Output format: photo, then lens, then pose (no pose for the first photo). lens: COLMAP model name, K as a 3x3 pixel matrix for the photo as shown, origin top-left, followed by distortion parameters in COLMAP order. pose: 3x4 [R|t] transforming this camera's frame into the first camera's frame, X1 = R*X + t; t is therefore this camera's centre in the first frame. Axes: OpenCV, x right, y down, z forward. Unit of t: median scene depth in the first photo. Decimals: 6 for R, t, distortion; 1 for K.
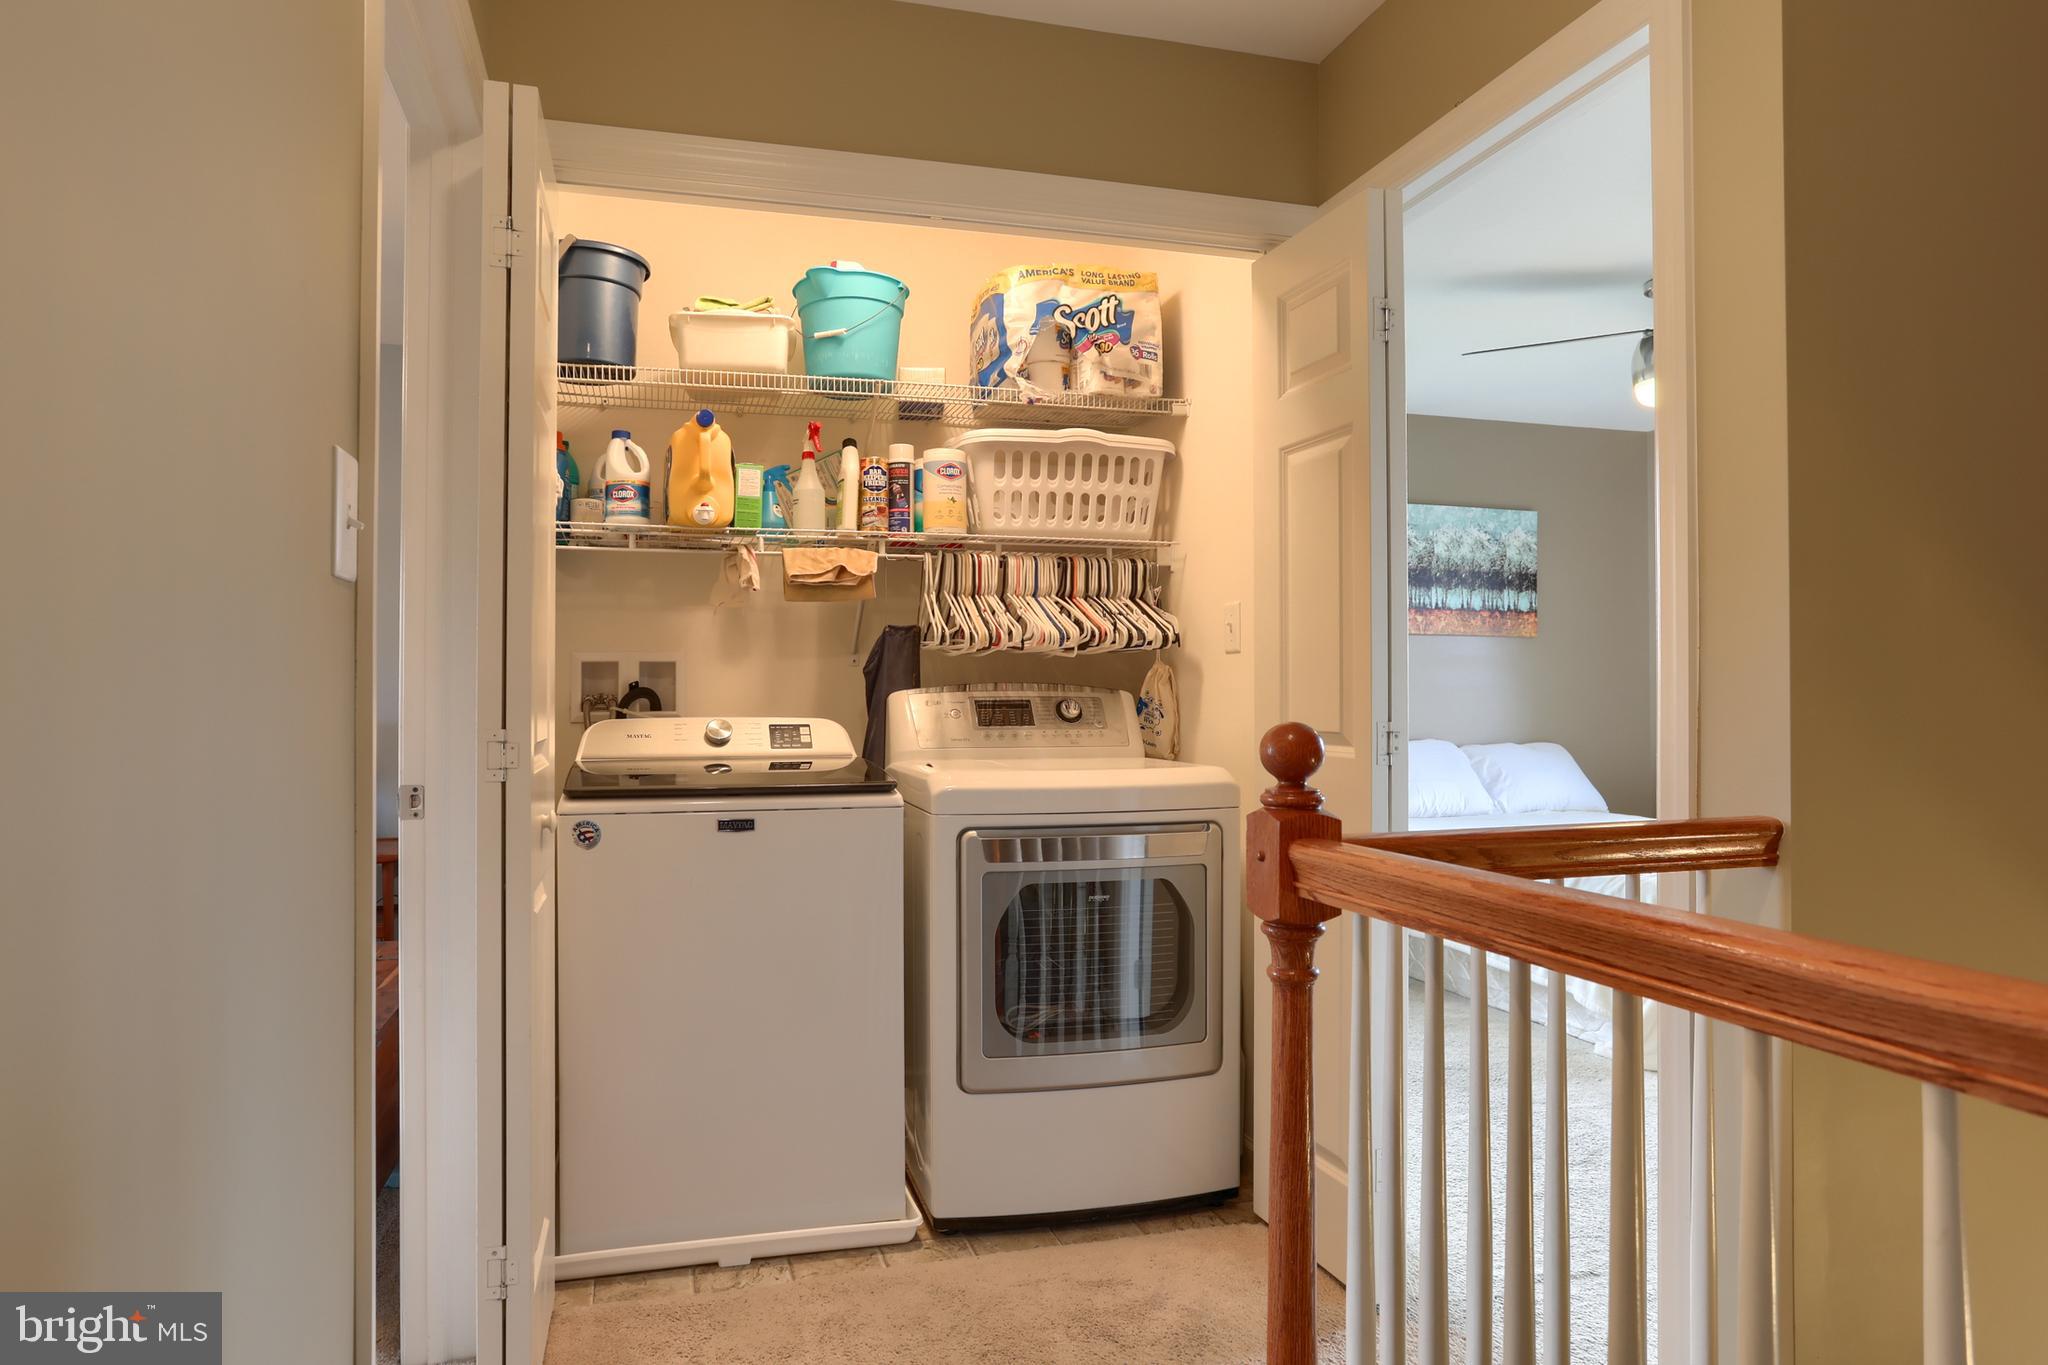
lens RADIAL K [[1179.4, 0, 956.3], [0, 1179.4, 680.4], [0, 0, 1]] dist [-0.003104, -0.000345]
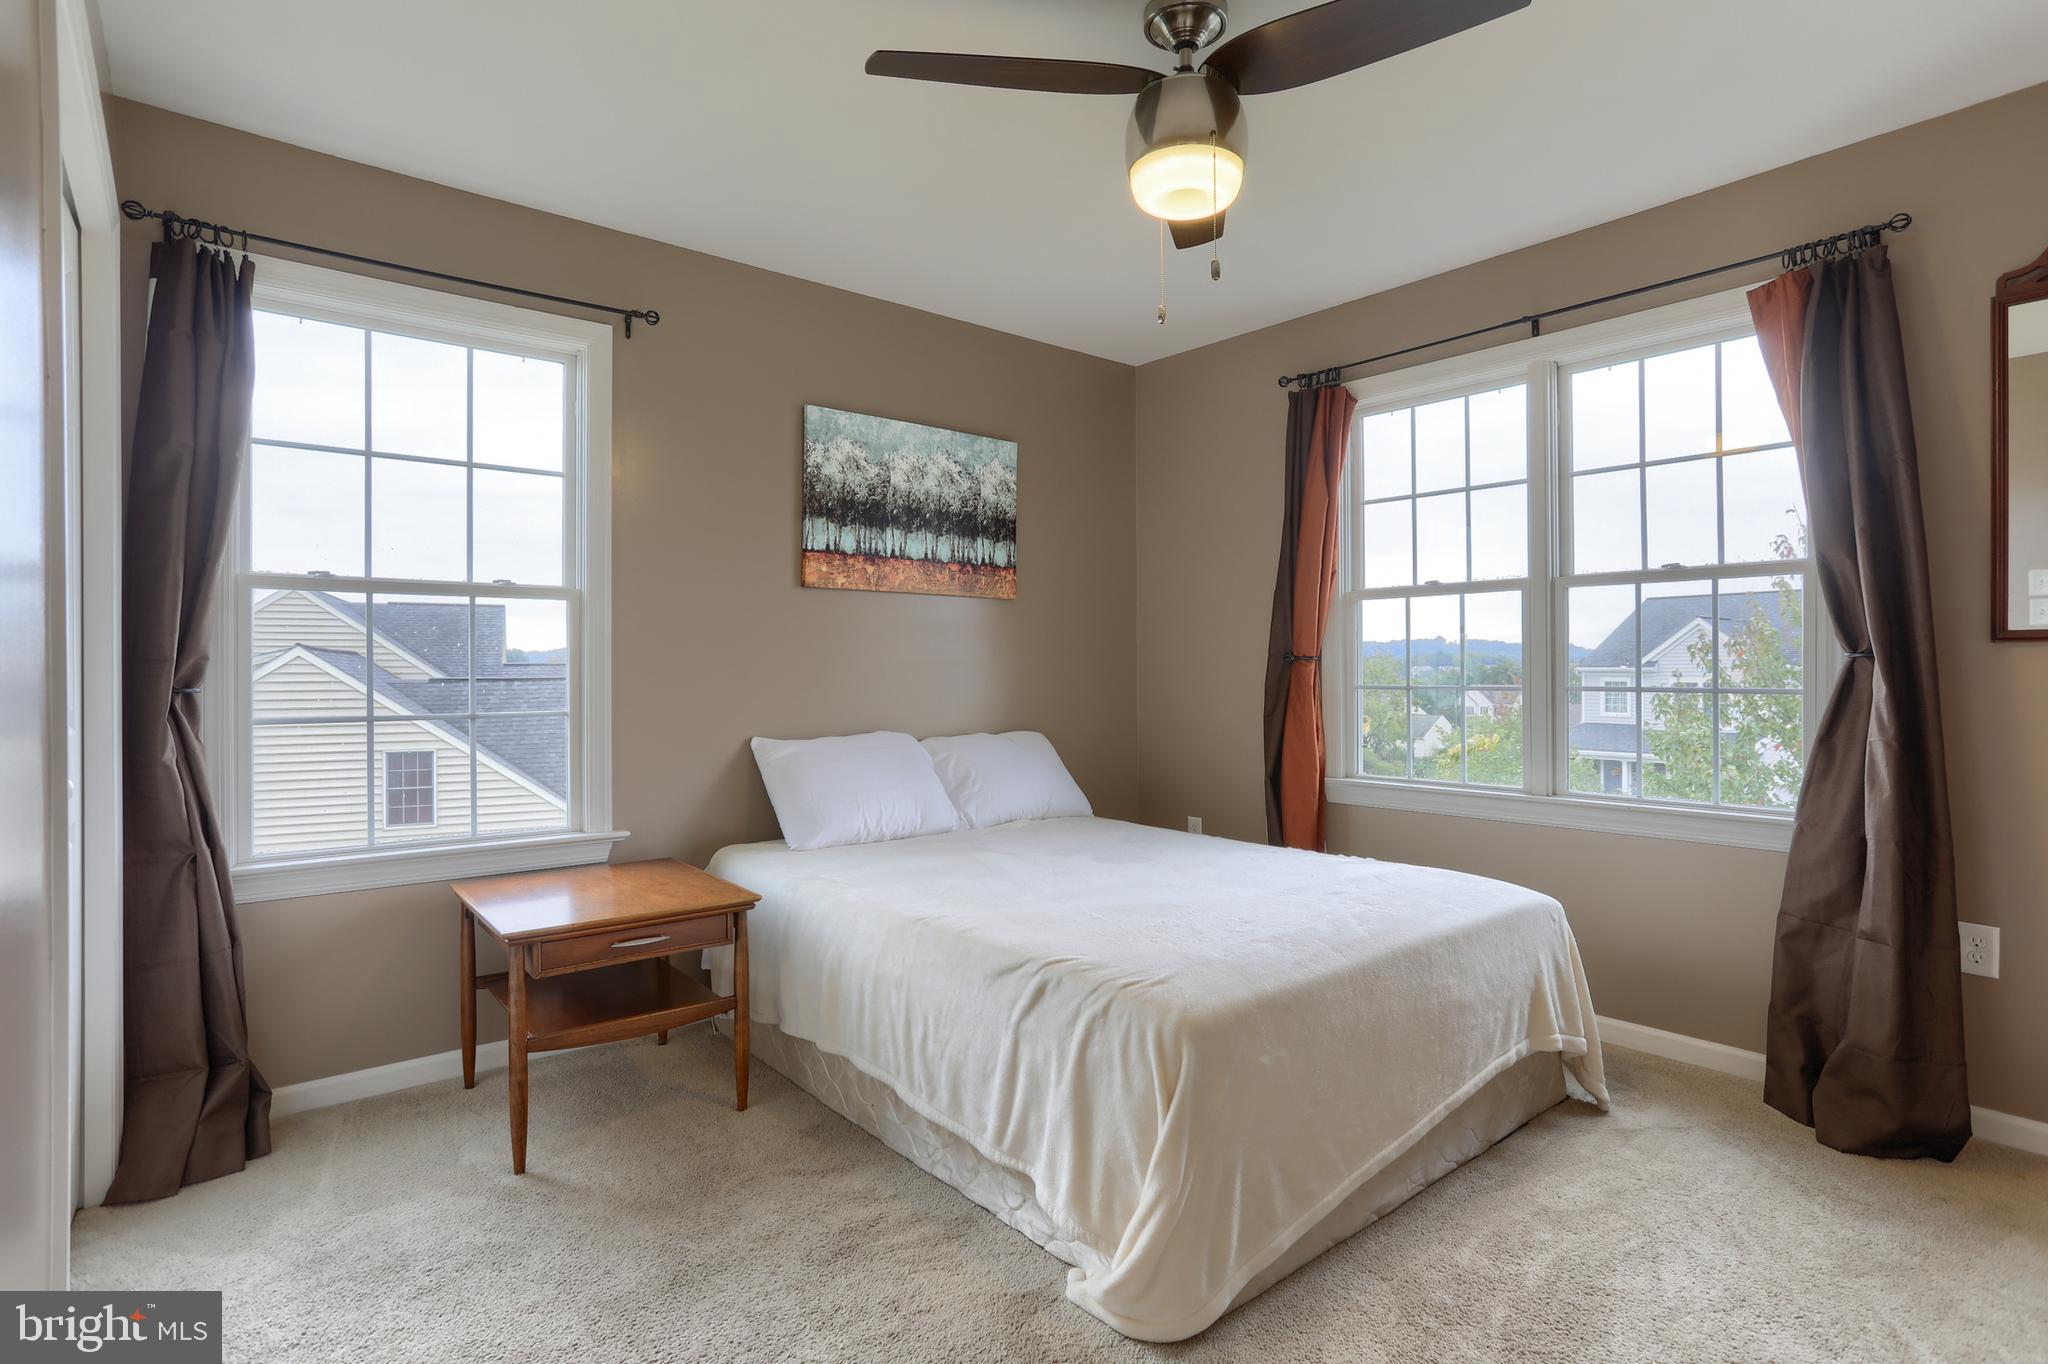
lens RADIAL K [[1039.8, 0, 1022.4], [0, 1039.8, 676.5], [0, 0, 1]] dist [-0.063447, 0.038435]
pose [[0.908039, -0.003672, 0.418870, 0.204423], [-0.003893, 0.999844, 0.017204, 0.003363], [-0.418868, -0.017253, 0.907883, 0.362913]]
